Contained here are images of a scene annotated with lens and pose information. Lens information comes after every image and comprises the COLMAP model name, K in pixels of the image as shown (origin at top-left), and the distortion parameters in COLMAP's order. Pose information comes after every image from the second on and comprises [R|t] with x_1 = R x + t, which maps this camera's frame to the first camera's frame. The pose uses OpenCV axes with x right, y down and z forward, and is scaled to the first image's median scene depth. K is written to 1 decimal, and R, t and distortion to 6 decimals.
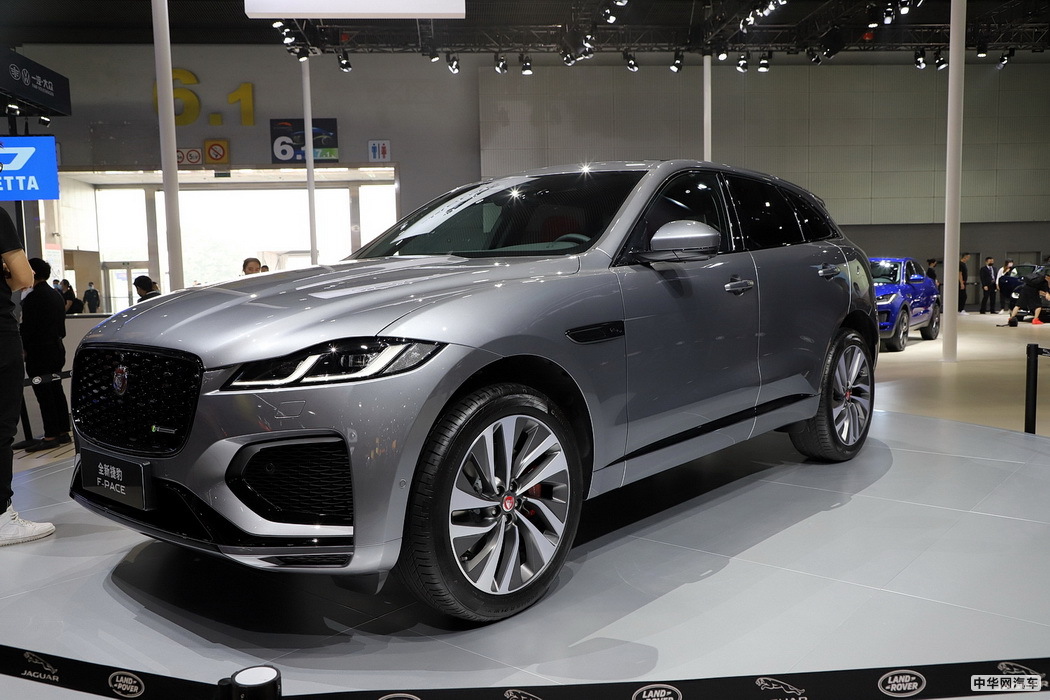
lens RADIAL K [[856.9, 0, 525.0], [0, 856.9, 350.0], [0, 0, 1]] dist [0.008570, 0.009300]
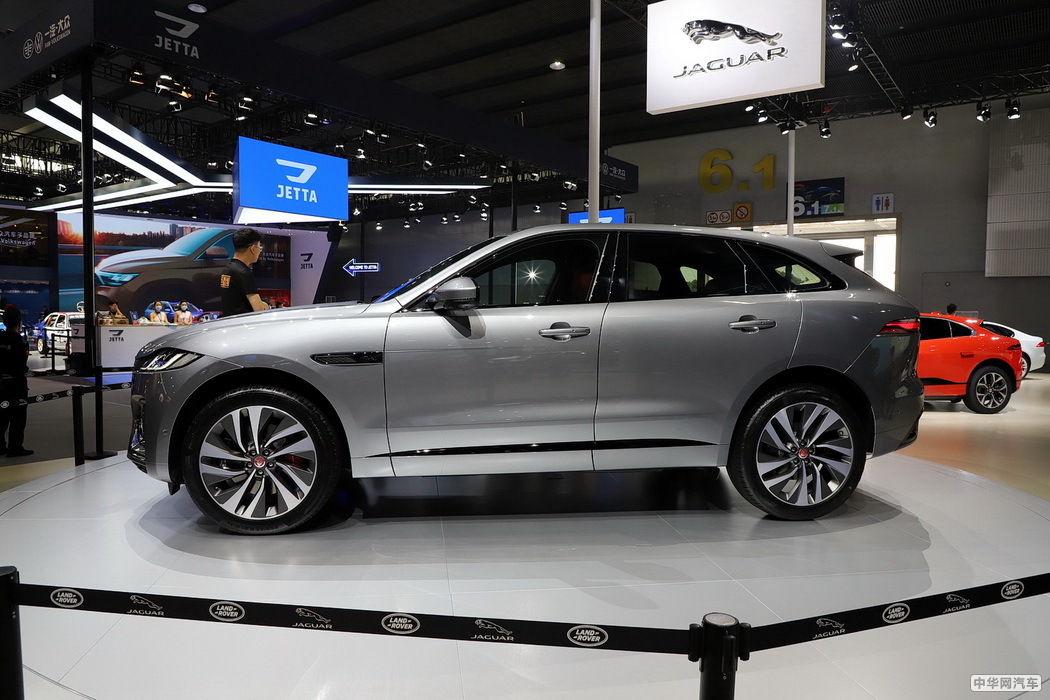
lens RADIAL K [[727.7, 0, 525.0], [0, 727.7, 350.0], [0, 0, 1]] dist [-0.072908, 0.043596]
pose [[0.747458, 0.065682, -0.661054, 1.047744], [-0.088118, 0.996110, -0.000663, -0.056968], [0.658439, 0.058746, 0.750338, 0.289440]]
